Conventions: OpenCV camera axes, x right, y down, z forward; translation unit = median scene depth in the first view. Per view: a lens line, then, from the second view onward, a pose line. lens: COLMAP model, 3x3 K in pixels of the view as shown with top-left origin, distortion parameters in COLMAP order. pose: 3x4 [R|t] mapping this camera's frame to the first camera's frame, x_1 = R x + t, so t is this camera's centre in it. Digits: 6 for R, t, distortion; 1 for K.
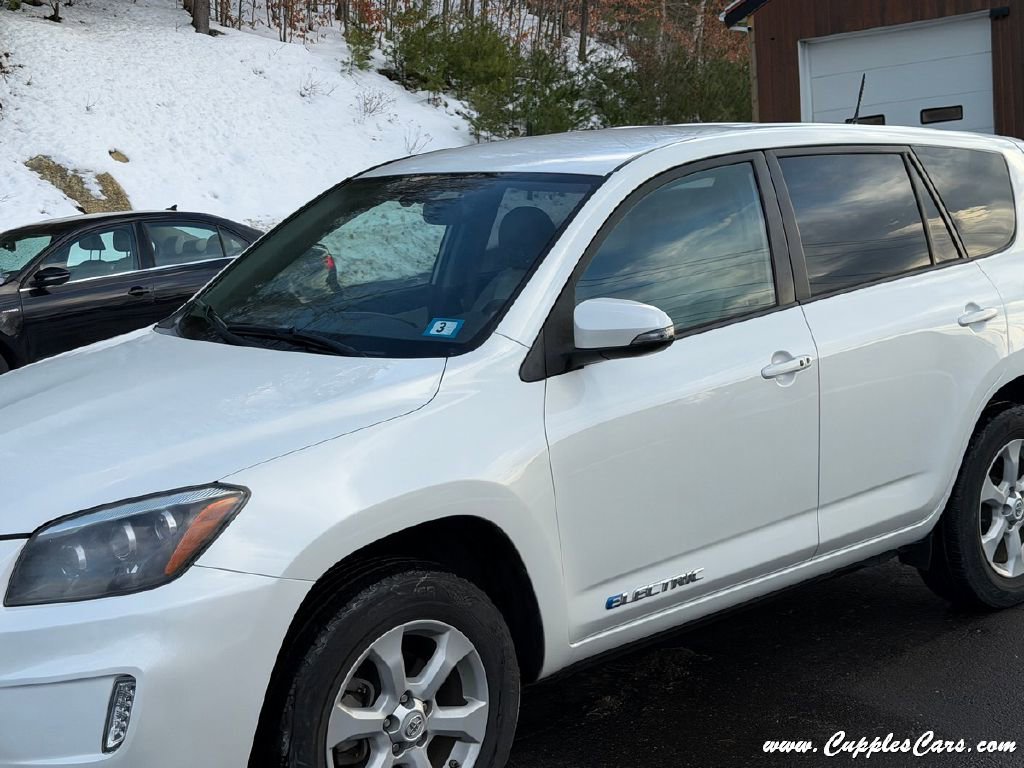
lens RADIAL K [[1477.5, 0, 512.0], [0, 1477.5, 384.0], [0, 0, 1]] dist [0.177110, -0.322116]
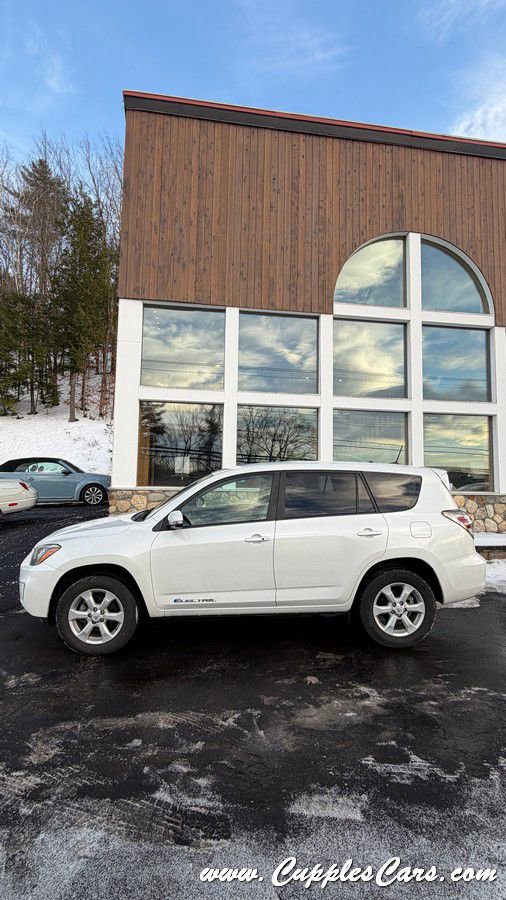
lens RADIAL K [[424.1, 0, 251.4], [0, 424.1, 451.8], [0, 0, 1]] dist [-0.004778, 0.000068]
pose [[0.773326, 0.015610, -0.633817, 0.605838], [-0.122144, 0.984637, -0.124779, -0.066093], [0.622132, 0.173912, 0.763352, 0.226331]]
